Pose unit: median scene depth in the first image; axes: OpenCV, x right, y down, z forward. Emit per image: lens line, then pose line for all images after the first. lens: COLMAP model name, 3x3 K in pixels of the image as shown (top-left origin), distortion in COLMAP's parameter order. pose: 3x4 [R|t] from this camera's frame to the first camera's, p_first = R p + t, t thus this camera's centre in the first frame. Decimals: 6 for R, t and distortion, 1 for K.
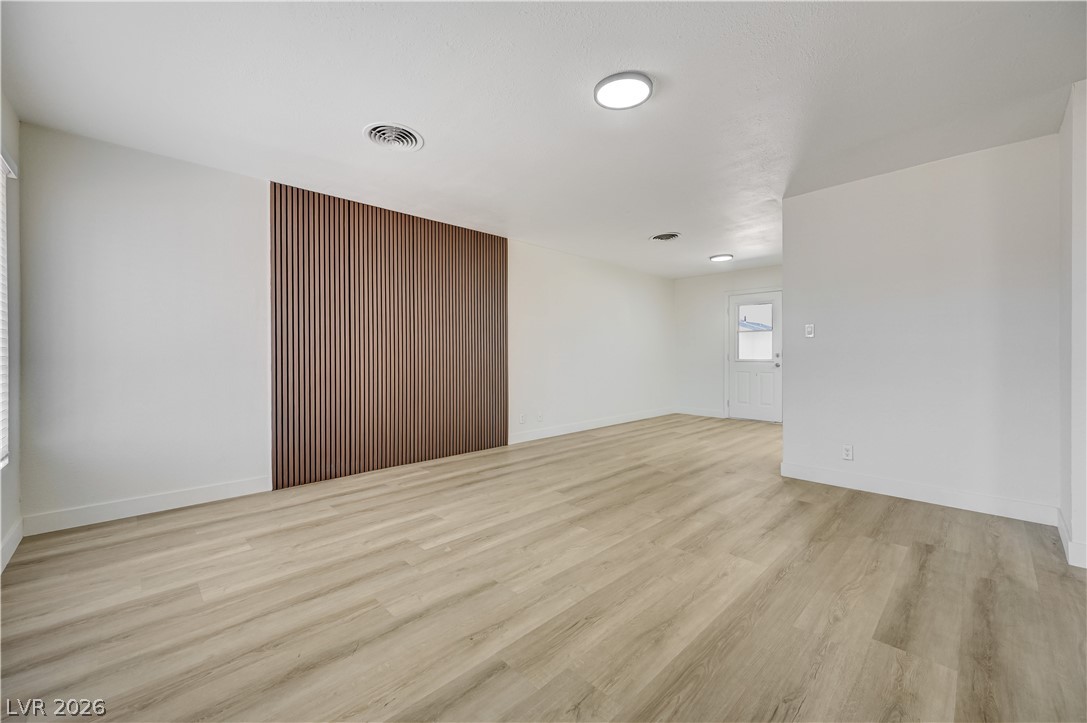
lens RADIAL K [[430.1, 0, 544.3], [0, 430.1, 363.5], [0, 0, 1]] dist [-0.001078, -0.000039]
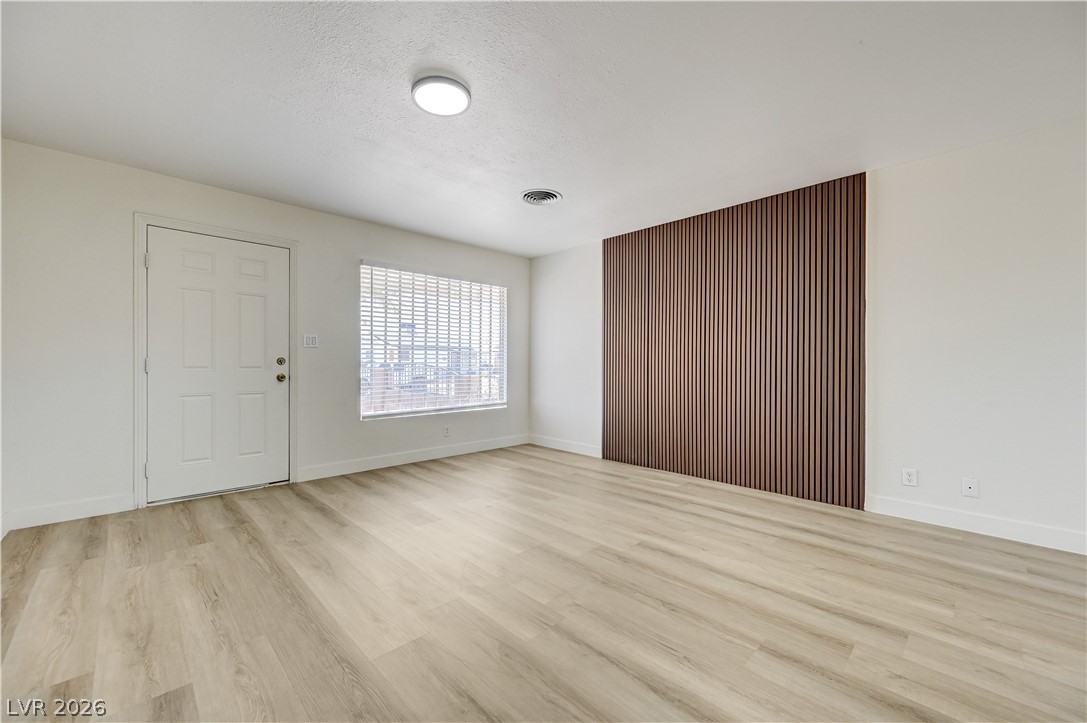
lens RADIAL K [[430.1, 0, 544.3], [0, 430.1, 363.5], [0, 0, 1]] dist [-0.001078, -0.000039]
pose [[0.001622, 0.002951, -0.999994, 0.792296], [-0.020036, 0.999795, 0.002918, -0.015980], [0.999798, 0.020031, 0.001681, 0.823196]]
